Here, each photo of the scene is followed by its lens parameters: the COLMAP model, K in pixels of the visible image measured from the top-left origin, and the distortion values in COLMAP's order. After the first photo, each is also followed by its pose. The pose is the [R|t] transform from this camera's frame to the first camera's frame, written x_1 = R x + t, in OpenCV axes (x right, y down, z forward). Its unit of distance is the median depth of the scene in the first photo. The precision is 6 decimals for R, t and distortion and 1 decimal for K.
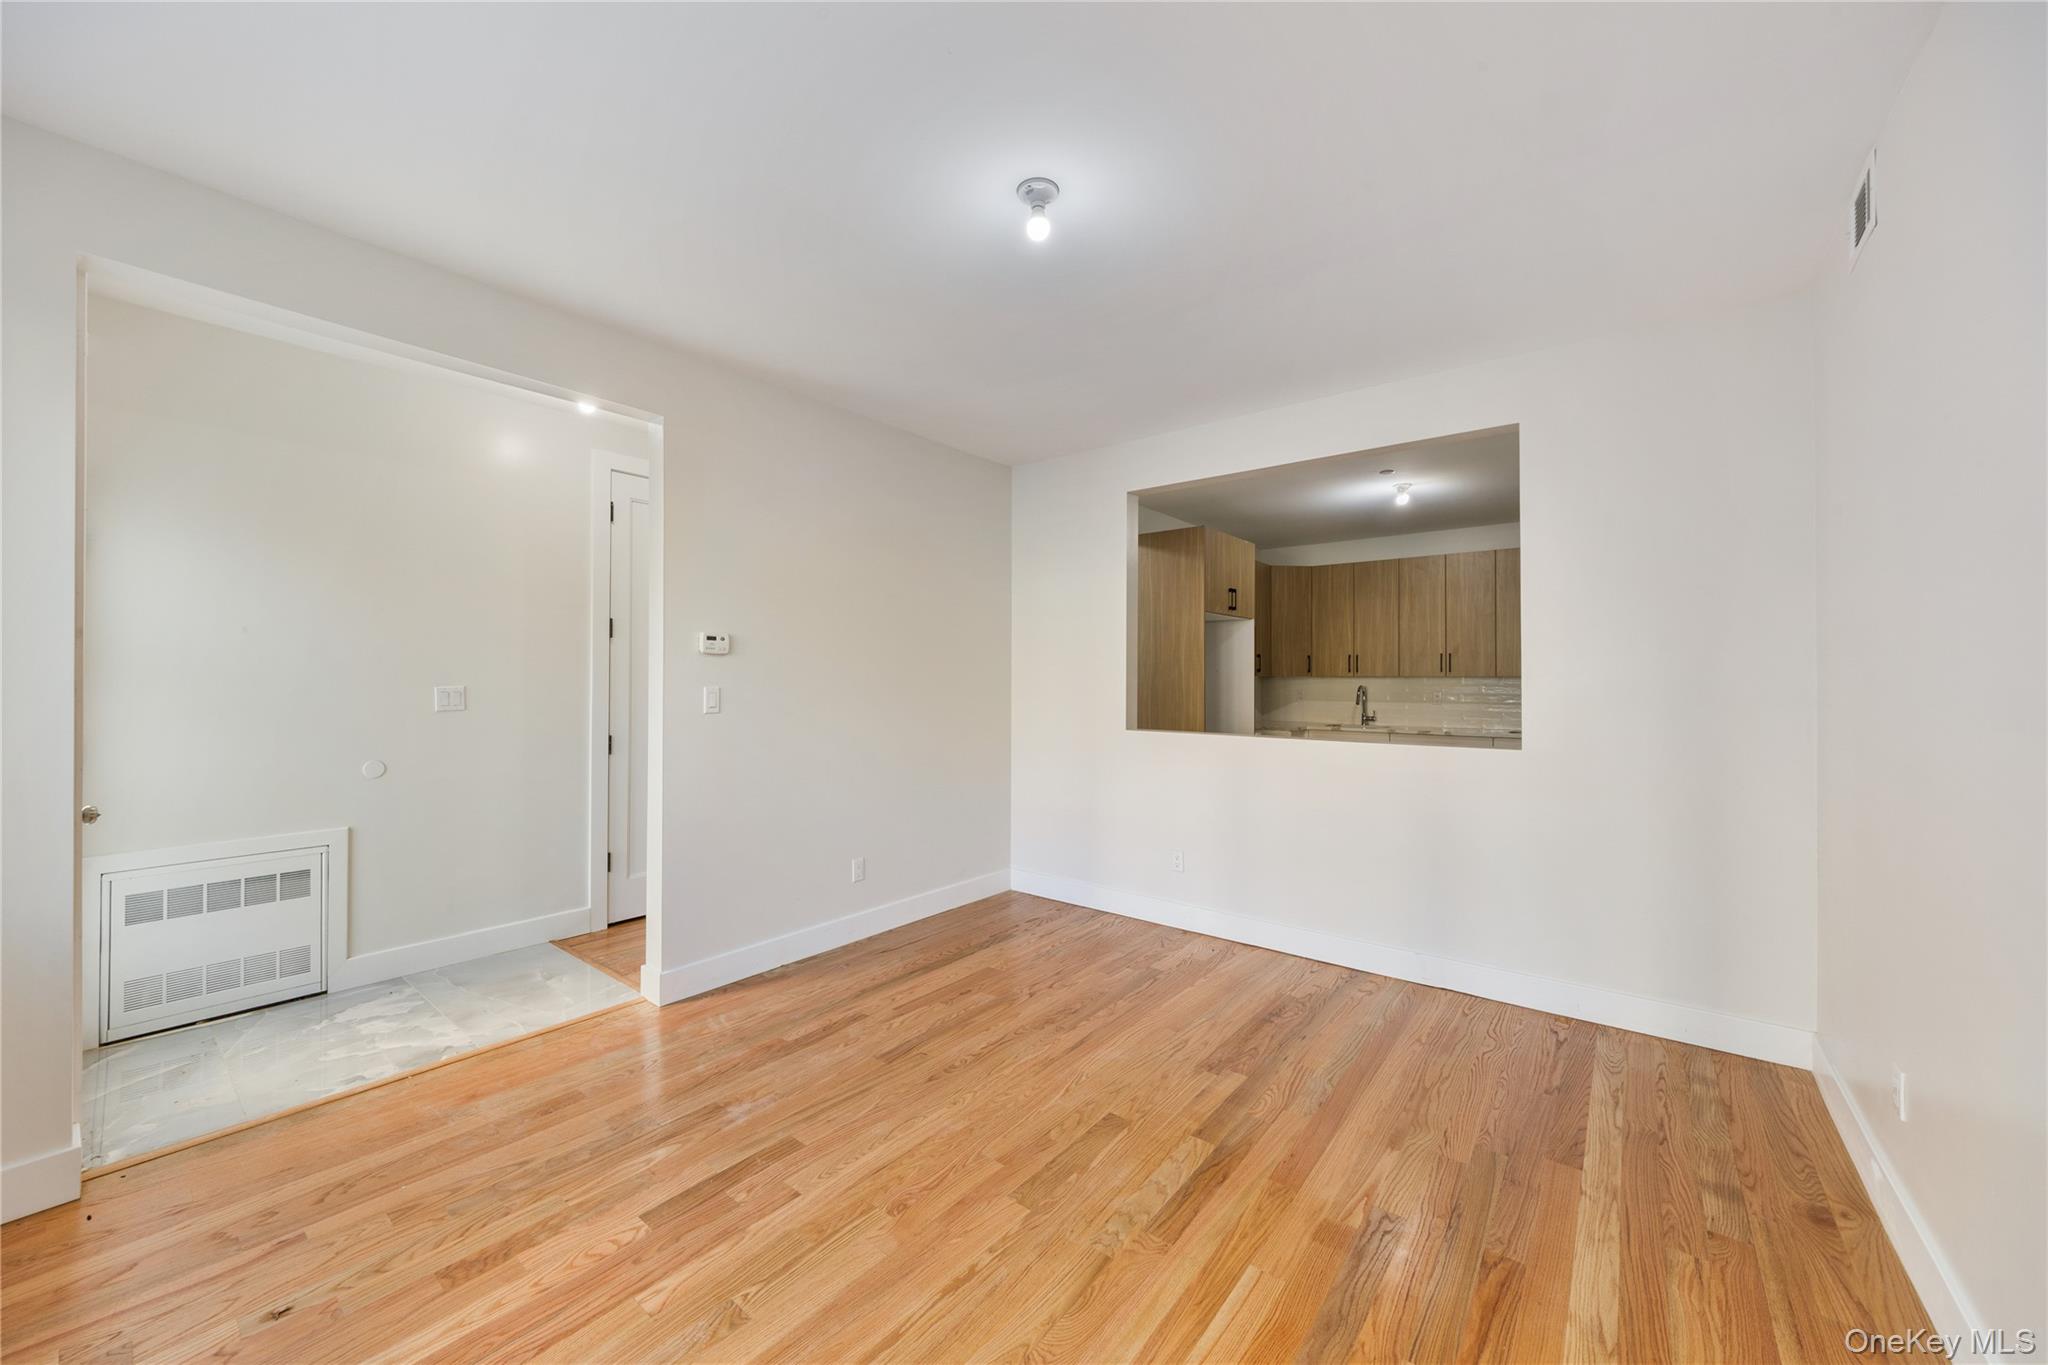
lens RADIAL K [[760.9, 0, 1009.5], [0, 760.9, 671.7], [0, 0, 1]] dist [-0.003565, -0.000408]
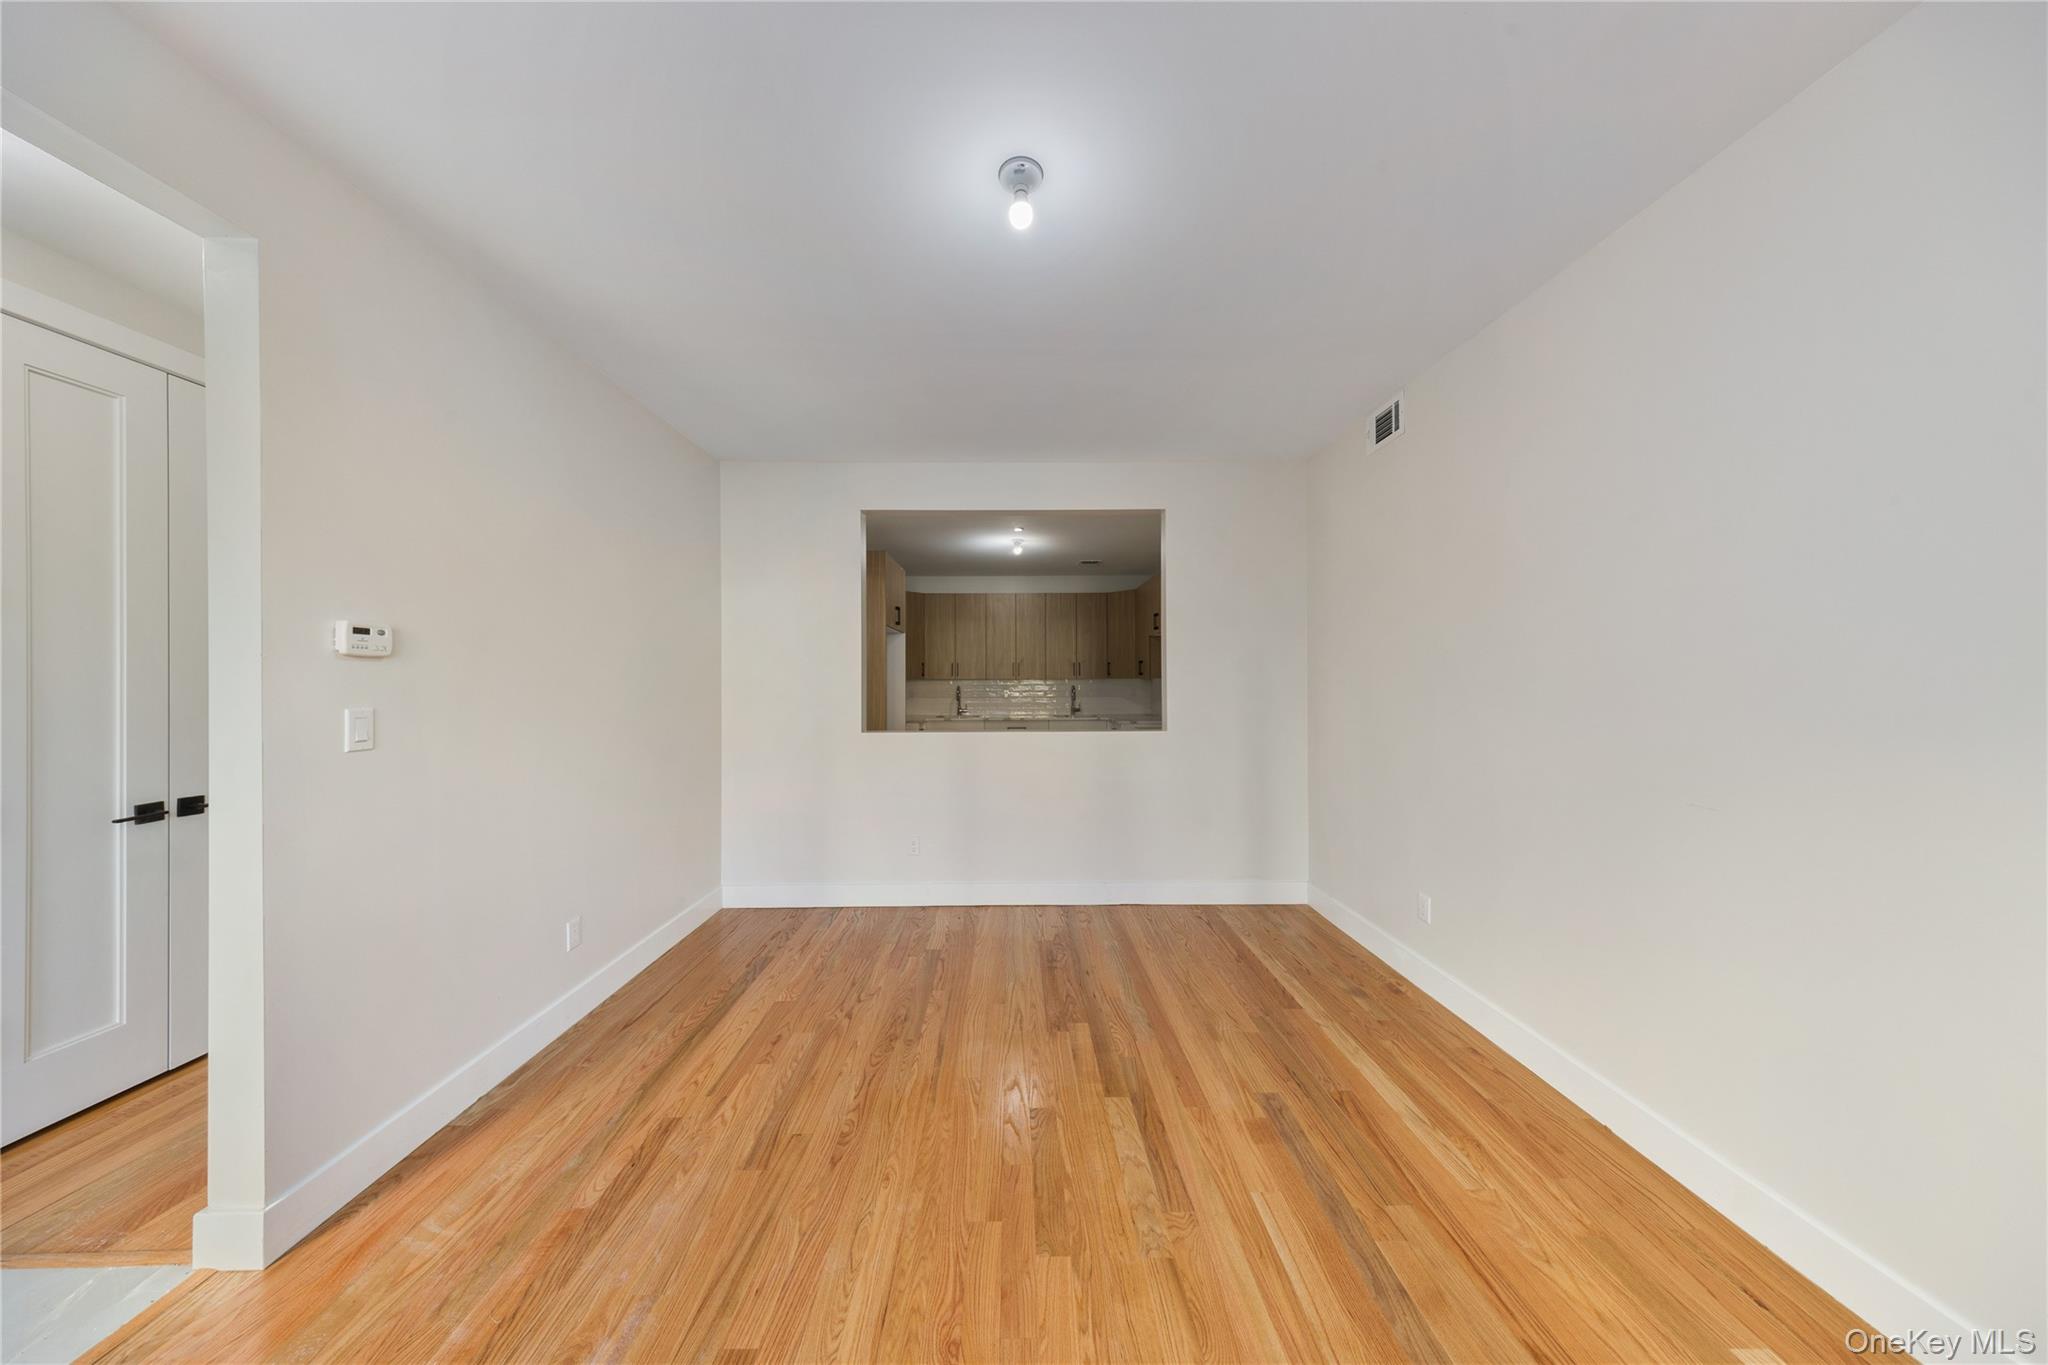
lens RADIAL K [[606.5, 0, 1012.9], [0, 606.5, 678.1], [0, 0, 1]] dist [0.010395, -0.006088]
pose [[0.772246, -0.005192, 0.635302, -0.302864], [0.000251, 0.999969, 0.007866, -0.009310], [-0.635324, -0.005915, 0.772223, 0.278921]]
